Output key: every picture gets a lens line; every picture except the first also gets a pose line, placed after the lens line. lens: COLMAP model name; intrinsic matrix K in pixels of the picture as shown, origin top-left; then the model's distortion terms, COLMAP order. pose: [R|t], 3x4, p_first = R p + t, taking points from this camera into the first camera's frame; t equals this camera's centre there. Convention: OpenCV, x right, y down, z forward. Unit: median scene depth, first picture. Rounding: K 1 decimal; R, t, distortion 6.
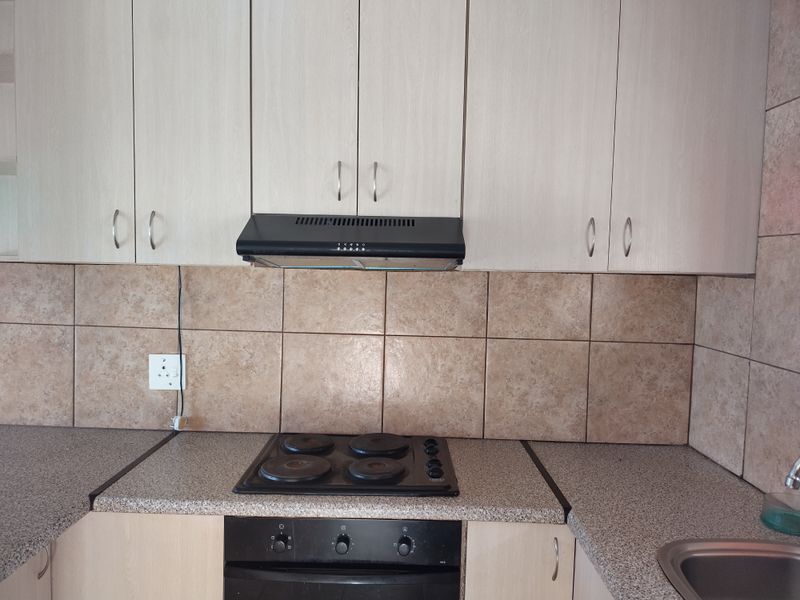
lens RADIAL K [[597.0, 0, 411.9], [0, 597.0, 297.7], [0, 0, 1]] dist [0.051173, -0.058925]
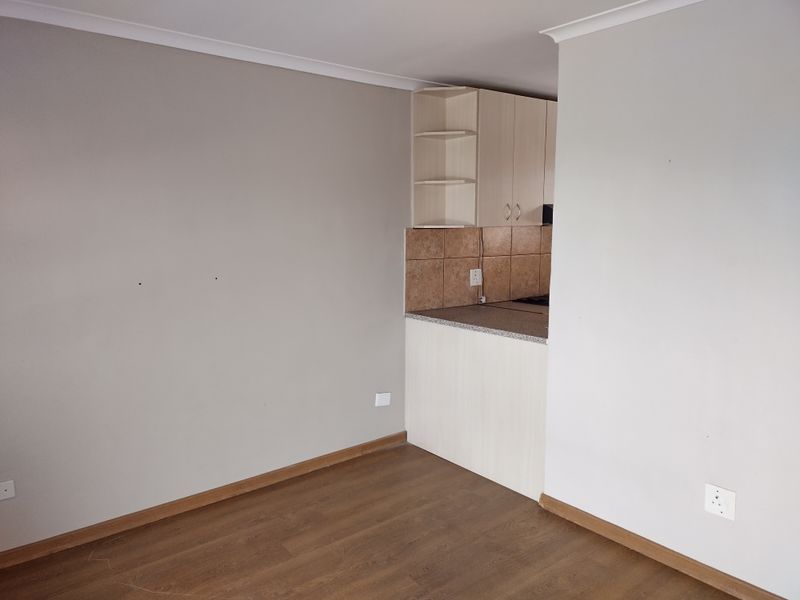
lens RADIAL K [[597.0, 0, 397.5], [0, 597.0, 299.1], [0, 0, 1]] dist [0.051173, -0.058925]
pose [[0.765766, -0.106748, 0.634199, -1.988725], [0.062894, 0.993832, 0.091340, -0.012466], [-0.640037, -0.030058, 0.767756, -0.470851]]
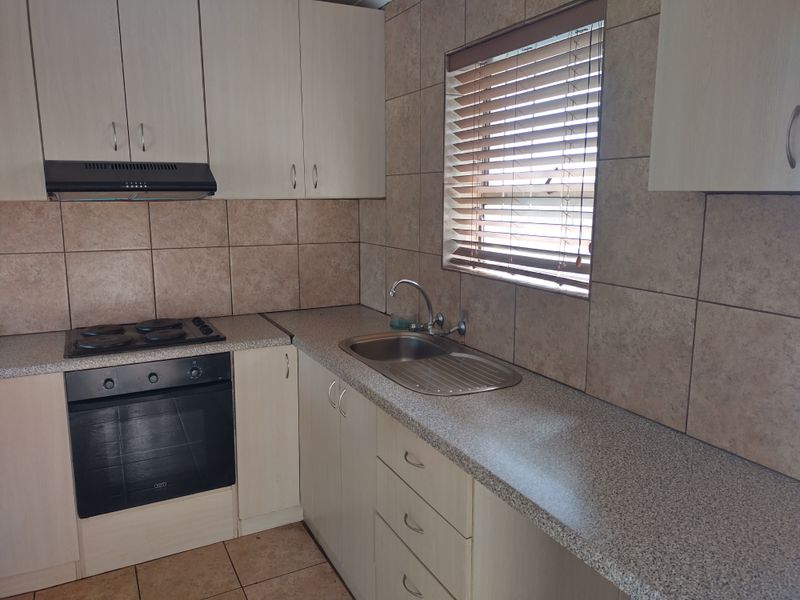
lens RADIAL K [[597.0, 0, 400.4], [0, 597.0, 302.3], [0, 0, 1]] dist [0.051173, -0.058925]
pose [[0.895075, -0.102636, 0.433943, -0.163226], [0.048501, 0.989785, 0.134063, 0.029098], [-0.443270, -0.098950, 0.890910, -0.545006]]
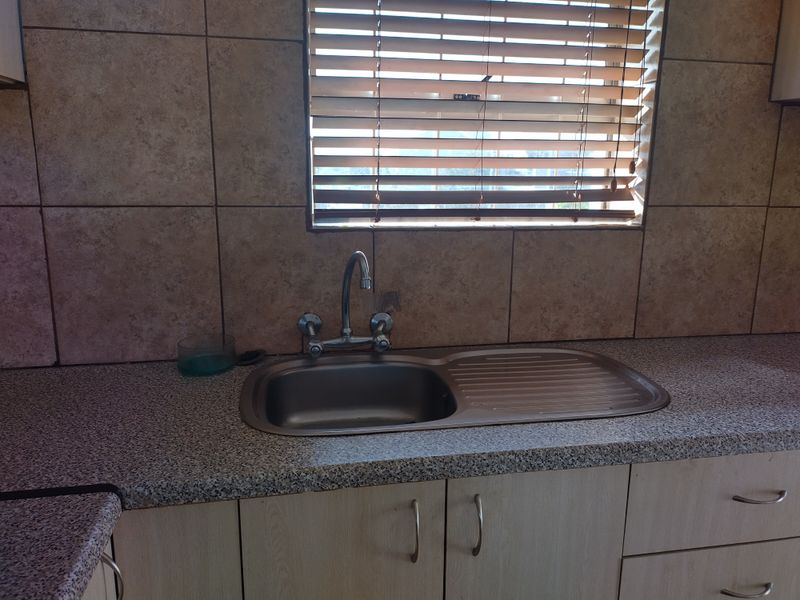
lens RADIAL K [[597.0, 0, 401.6], [0, 597.0, 297.1], [0, 0, 1]] dist [0.051173, -0.058925]
pose [[-0.179543, -0.238579, 0.954382, -0.219768], [0.041378, 0.967456, 0.249632, 0.040333], [-0.982880, 0.084310, -0.163828, 0.637948]]
